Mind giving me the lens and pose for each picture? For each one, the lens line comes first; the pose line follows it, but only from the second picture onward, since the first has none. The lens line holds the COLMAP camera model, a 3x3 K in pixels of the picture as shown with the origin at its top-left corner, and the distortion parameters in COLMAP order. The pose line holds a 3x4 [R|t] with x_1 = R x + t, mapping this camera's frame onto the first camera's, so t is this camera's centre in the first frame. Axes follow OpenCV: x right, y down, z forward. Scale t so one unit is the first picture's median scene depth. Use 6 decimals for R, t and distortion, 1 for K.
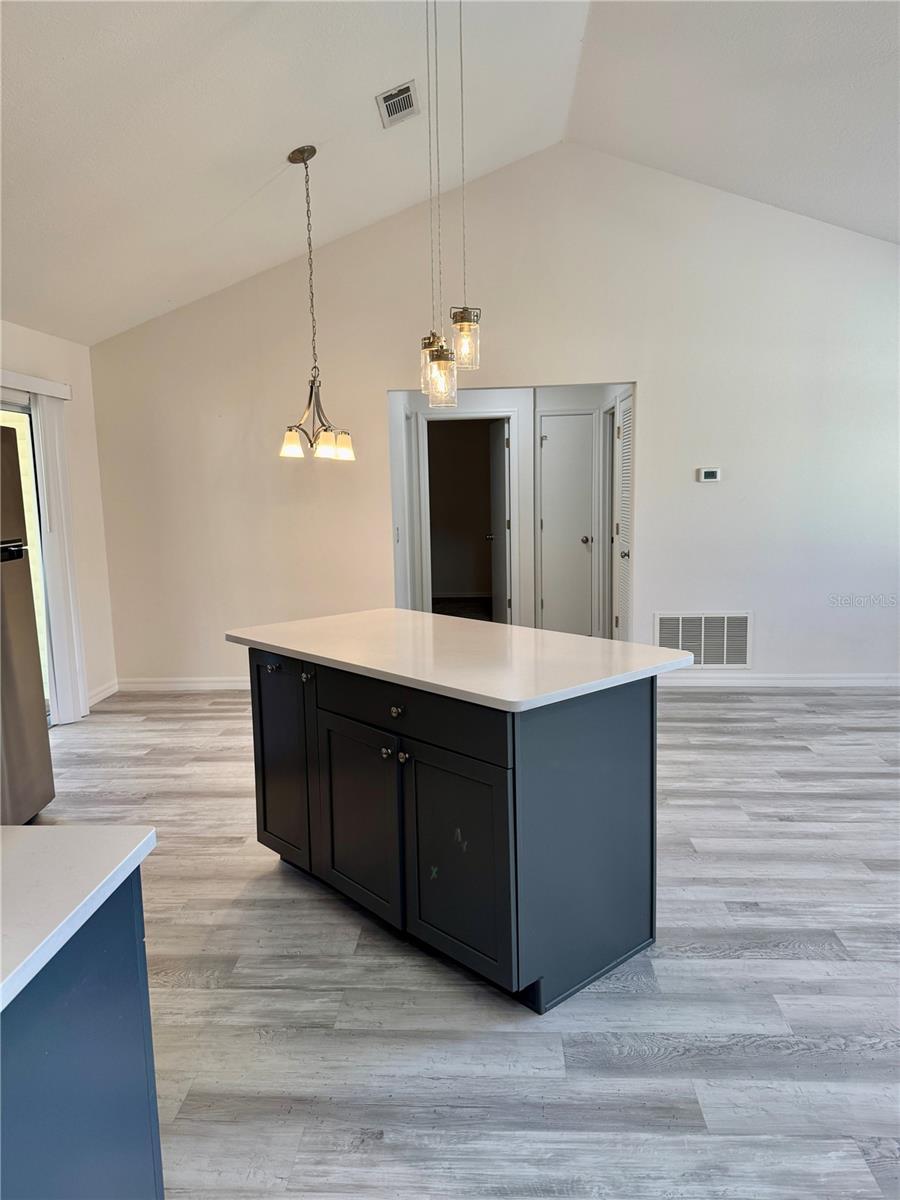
lens RADIAL K [[842.1, 0, 440.6], [0, 842.1, 618.3], [0, 0, 1]] dist [0.028080, -0.030616]
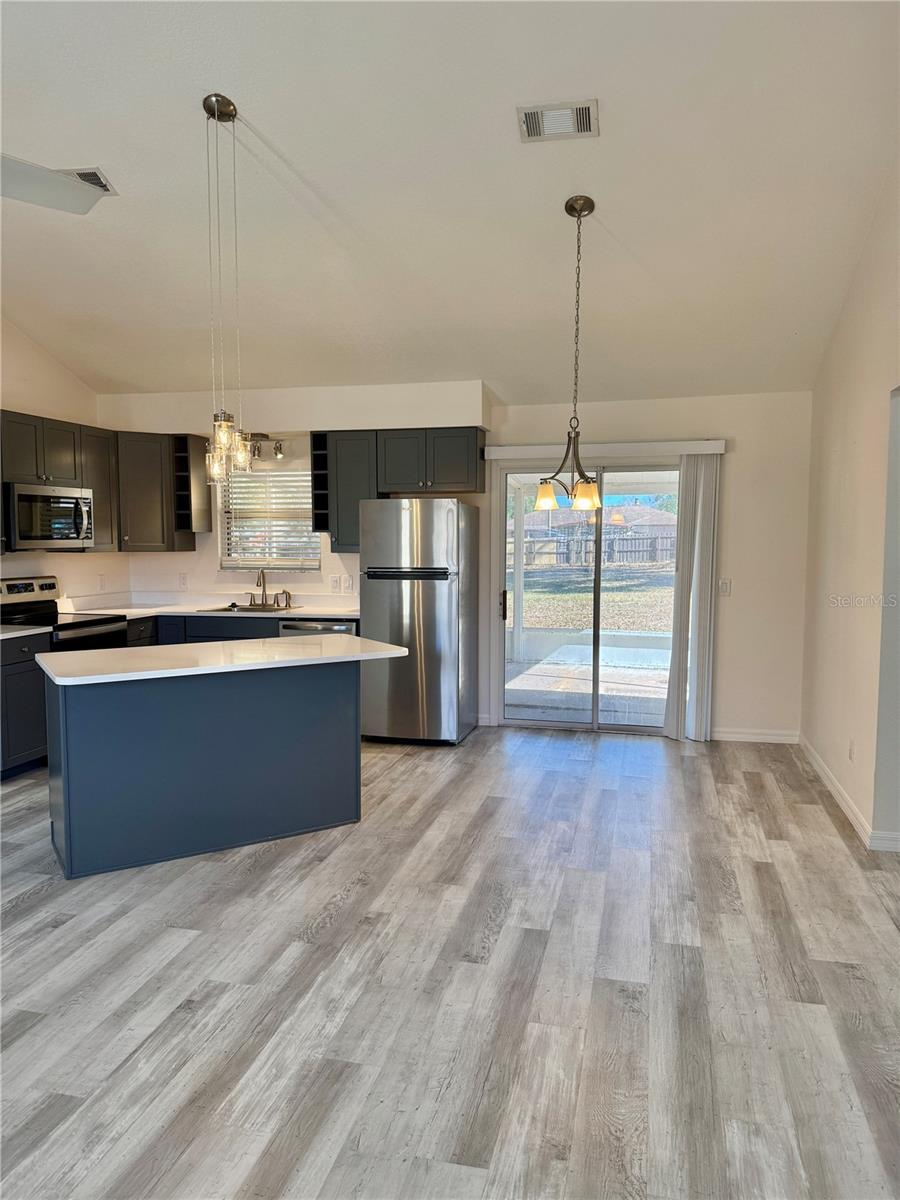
lens RADIAL K [[842.1, 0, 448.0], [0, 842.1, 577.5], [0, 0, 1]] dist [0.028080, -0.030616]
pose [[-0.171700, 0.071669, -0.982539, 1.031559], [-0.150745, 0.983694, 0.098096, -0.225120], [0.973548, 0.164956, -0.158097, 1.236870]]
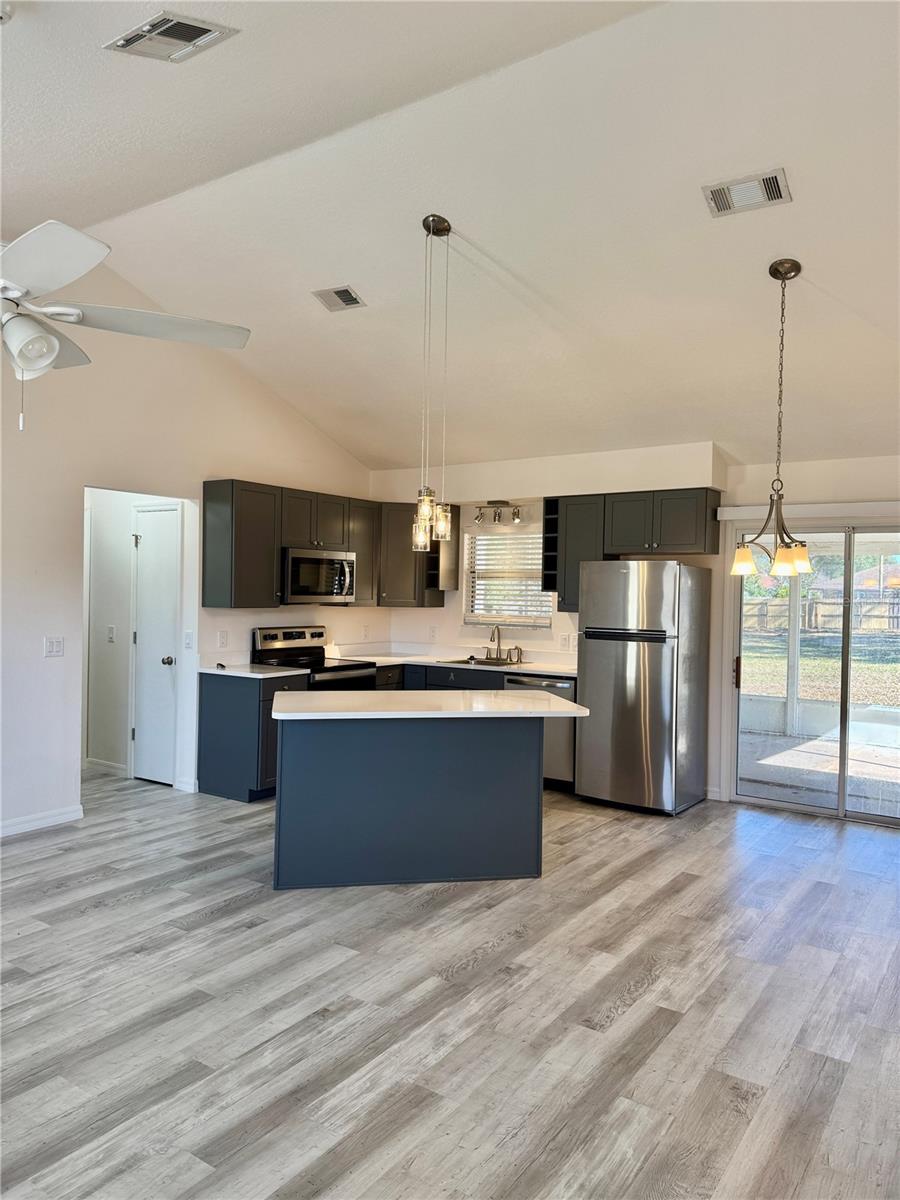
lens RADIAL K [[842.1, 0, 450.2], [0, 842.1, 560.5], [0, 0, 1]] dist [0.028080, -0.030616]
pose [[-0.507963, -0.016174, -0.861227, 1.032822], [-0.143233, 0.987490, 0.065935, -0.262607], [0.849387, 0.156848, -0.503925, 1.410855]]
